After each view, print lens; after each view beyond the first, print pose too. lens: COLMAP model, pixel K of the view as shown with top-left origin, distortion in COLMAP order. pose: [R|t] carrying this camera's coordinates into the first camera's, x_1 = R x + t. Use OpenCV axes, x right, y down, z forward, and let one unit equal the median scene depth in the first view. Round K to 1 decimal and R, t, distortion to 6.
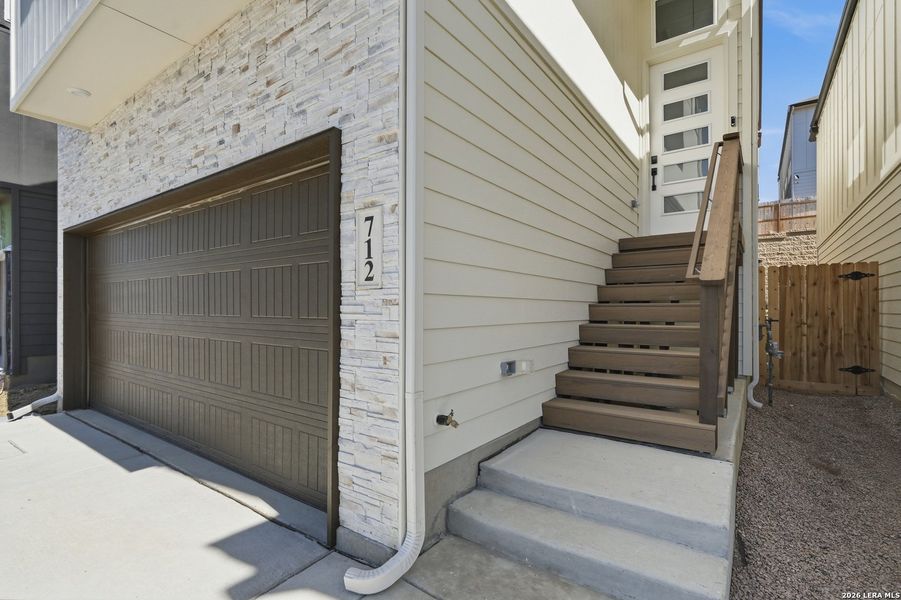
lens RADIAL K [[417.0, 0, 448.7], [0, 417.0, 303.3], [0, 0, 1]] dist [-0.005824, 0.002248]
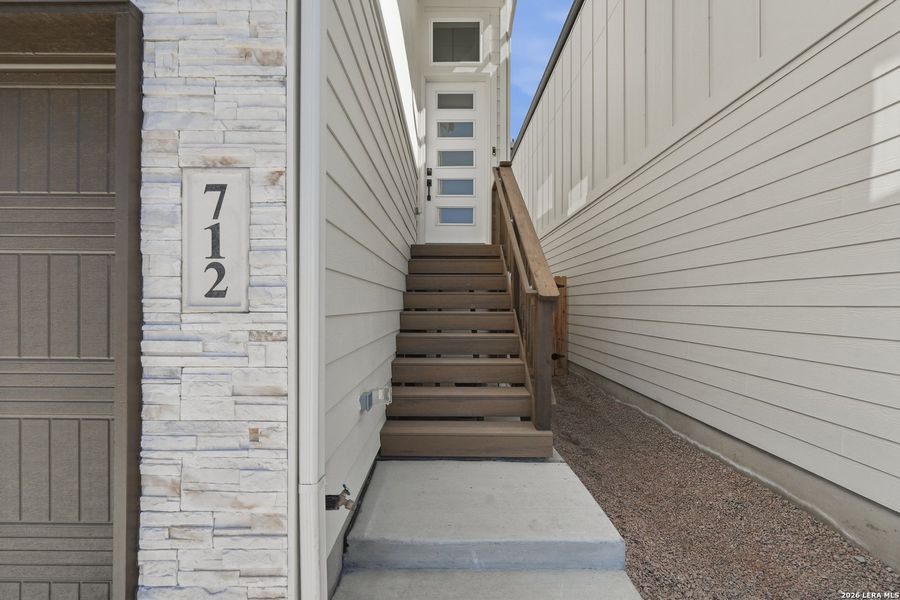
lens RADIAL K [[416.6, 0, 449.1], [0, 416.6, 304.6], [0, 0, 1]] dist [-0.005824, 0.002248]
pose [[0.817473, 0.002253, 0.575962, -0.244543], [-0.007510, 0.999949, 0.006748, -0.047863], [-0.575917, -0.009842, 0.817449, 0.336710]]
